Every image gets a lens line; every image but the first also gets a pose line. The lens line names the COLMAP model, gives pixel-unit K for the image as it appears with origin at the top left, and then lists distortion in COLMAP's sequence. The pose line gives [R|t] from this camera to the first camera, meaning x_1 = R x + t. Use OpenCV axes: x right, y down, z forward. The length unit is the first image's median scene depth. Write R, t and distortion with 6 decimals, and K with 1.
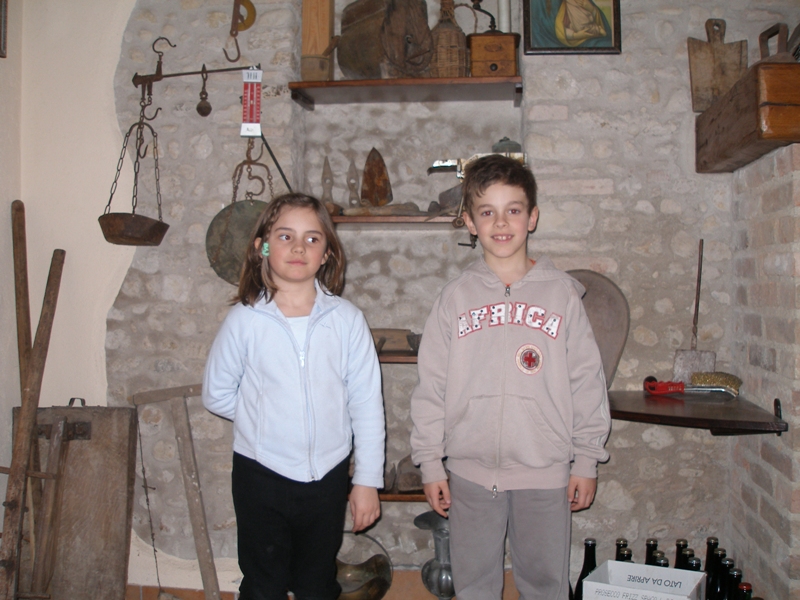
lens RADIAL K [[907.1, 0, 396.7], [0, 907.1, 304.7], [0, 0, 1]] dist [-0.151520, 0.000000]
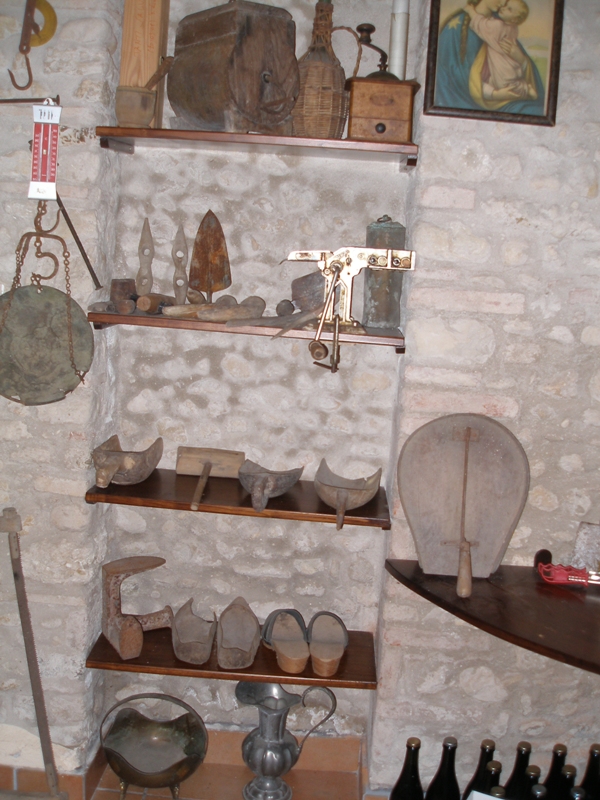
lens RADIAL K [[907.1, 0, 303.8], [0, 907.1, 398.1], [0, 0, 1]] dist [-0.151520, 0.000000]
pose [[0.994798, 0.056129, 0.085003, -0.002859], [-0.068909, 0.985386, 0.155773, -0.152295], [-0.075018, -0.160820, 0.984129, 0.246371]]
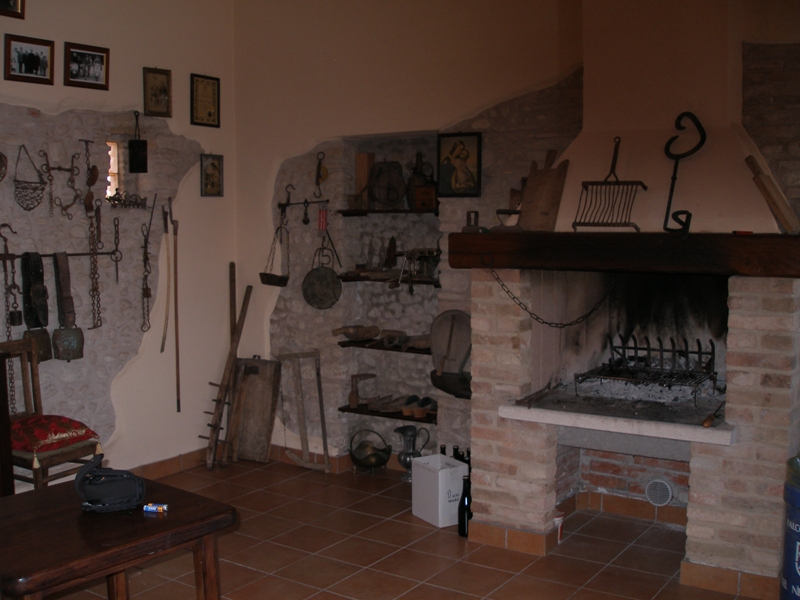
lens RADIAL K [[907.1, 0, 399.5], [0, 907.1, 298.3], [0, 0, 1]] dist [-0.151520, 0.000000]
pose [[0.885276, 0.043984, -0.462982, 0.954911], [-0.014801, 0.997678, 0.066479, -0.182842], [0.464831, -0.052000, 0.883871, -0.762111]]
